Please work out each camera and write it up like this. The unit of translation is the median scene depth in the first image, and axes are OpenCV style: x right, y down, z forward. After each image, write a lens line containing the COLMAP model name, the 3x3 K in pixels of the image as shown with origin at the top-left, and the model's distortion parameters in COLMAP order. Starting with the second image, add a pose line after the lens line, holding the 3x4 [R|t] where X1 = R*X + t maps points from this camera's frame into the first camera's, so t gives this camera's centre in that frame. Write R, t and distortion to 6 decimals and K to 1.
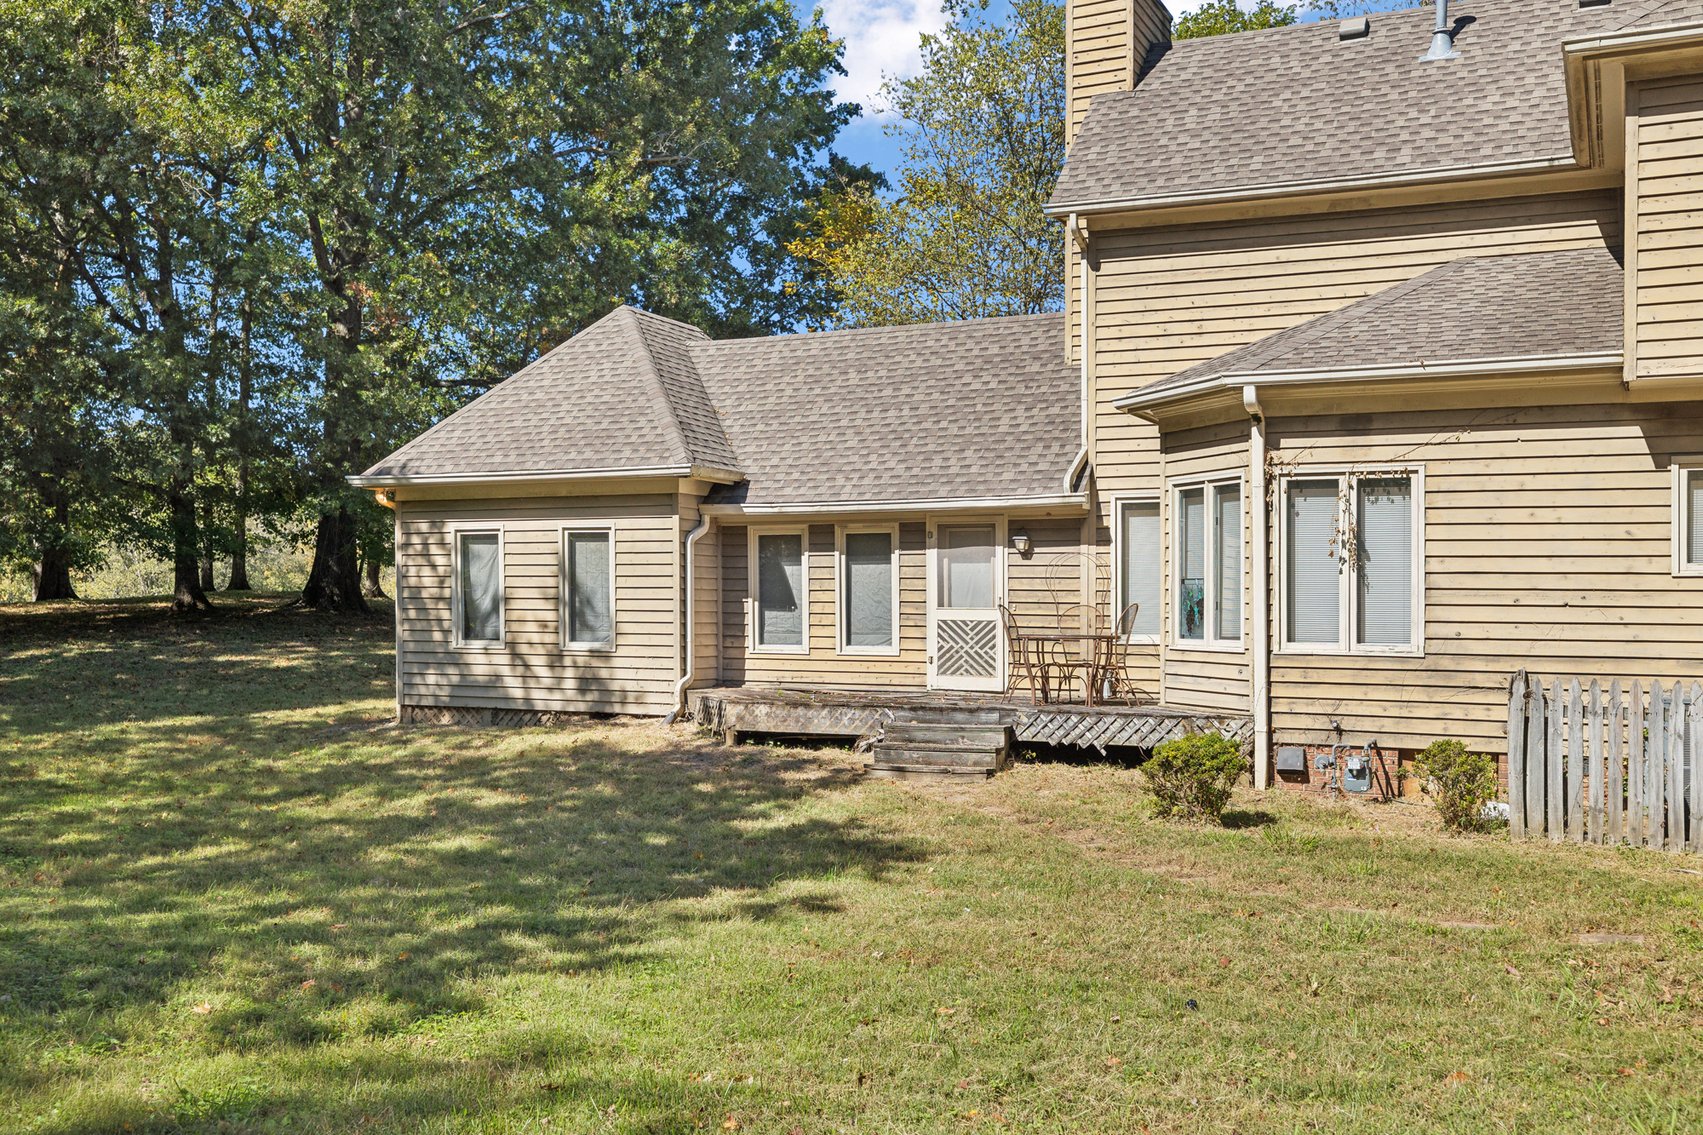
lens RADIAL K [[1641.6, 0, 823.1], [0, 1641.6, 631.0], [0, 0, 1]] dist [0.021068, 0.000000]
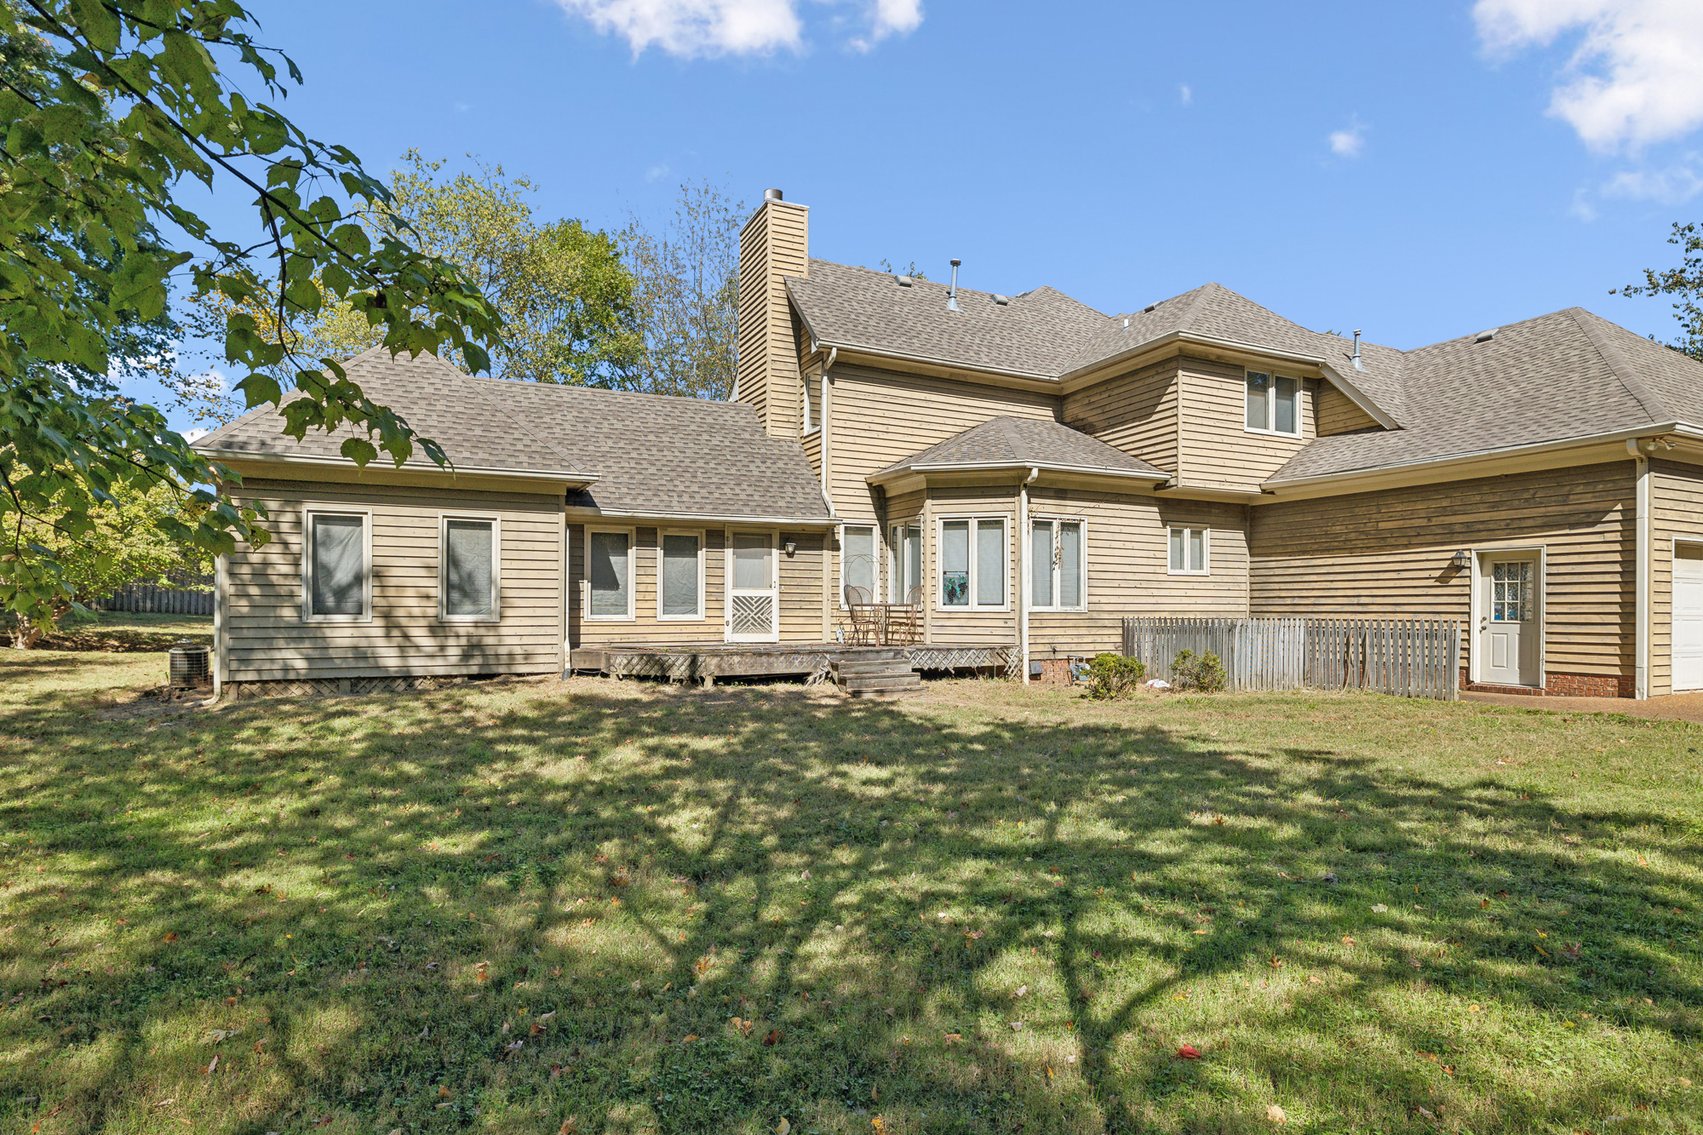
lens RADIAL K [[918.1, 0, 850.5], [0, 918.1, 599.4], [0, 0, 1]] dist [-0.003024, -0.000224]
pose [[0.608349, 0.001139, 0.793669, -0.514149], [0.011383, 0.999884, -0.010160, 0.005793], [-0.793588, 0.015215, 0.608265, 0.397477]]
